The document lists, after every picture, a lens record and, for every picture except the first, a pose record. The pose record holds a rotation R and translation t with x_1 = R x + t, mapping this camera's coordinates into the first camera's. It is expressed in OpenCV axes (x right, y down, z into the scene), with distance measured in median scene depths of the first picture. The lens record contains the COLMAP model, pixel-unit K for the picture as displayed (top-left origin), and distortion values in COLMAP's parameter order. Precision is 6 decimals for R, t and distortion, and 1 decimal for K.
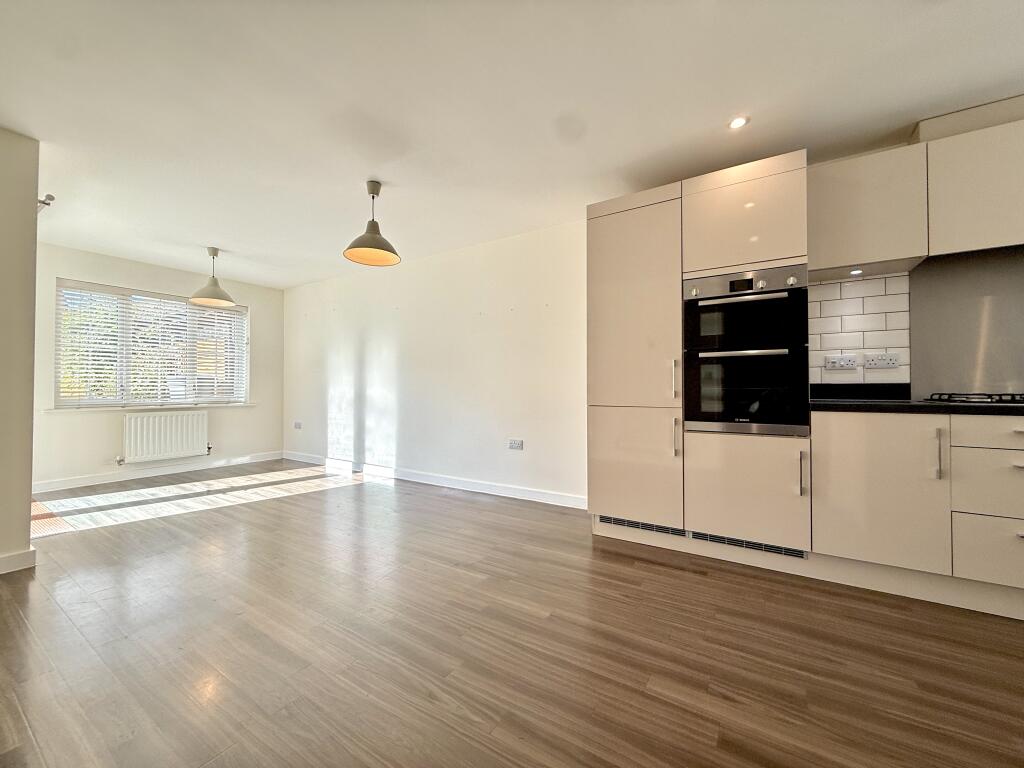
lens RADIAL K [[405.3, 0, 511.5], [0, 405.3, 380.4], [0, 0, 1]] dist [-0.000014, -0.000113]
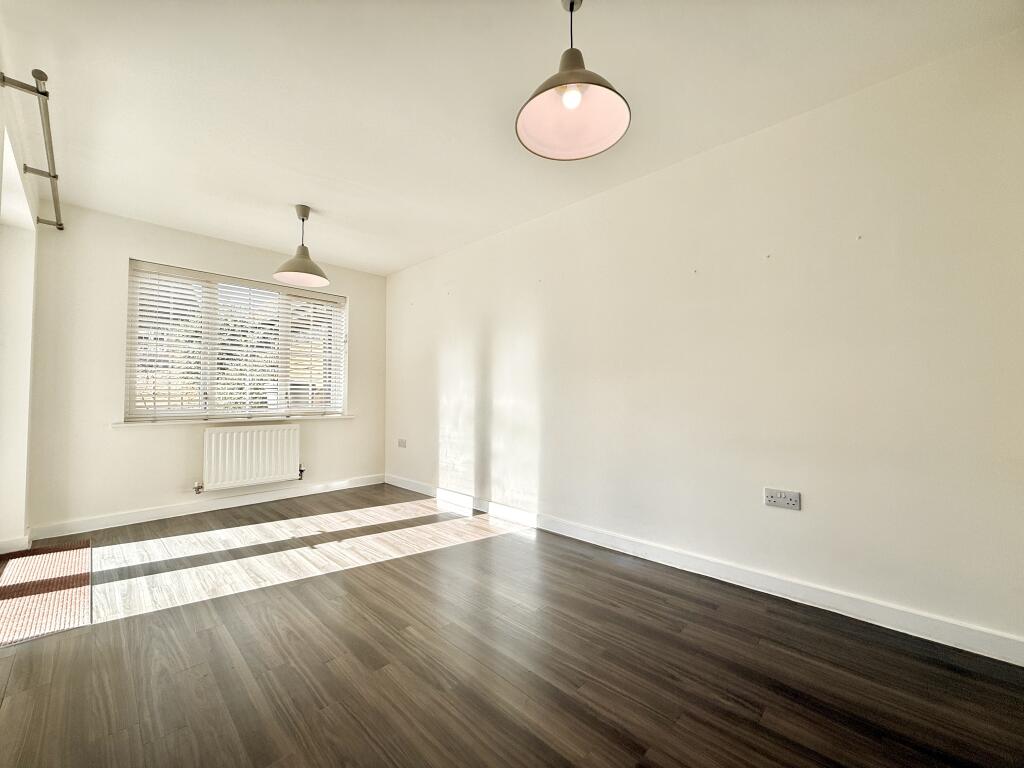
lens RADIAL K [[405.3, 0, 511.5], [0, 405.3, 380.4], [0, 0, 1]] dist [-0.000014, -0.000113]
pose [[0.980722, -0.007289, -0.195273, -0.186862], [0.002825, 0.999729, -0.023129, 0.007599], [0.195388, 0.022131, 0.980476, 0.301858]]
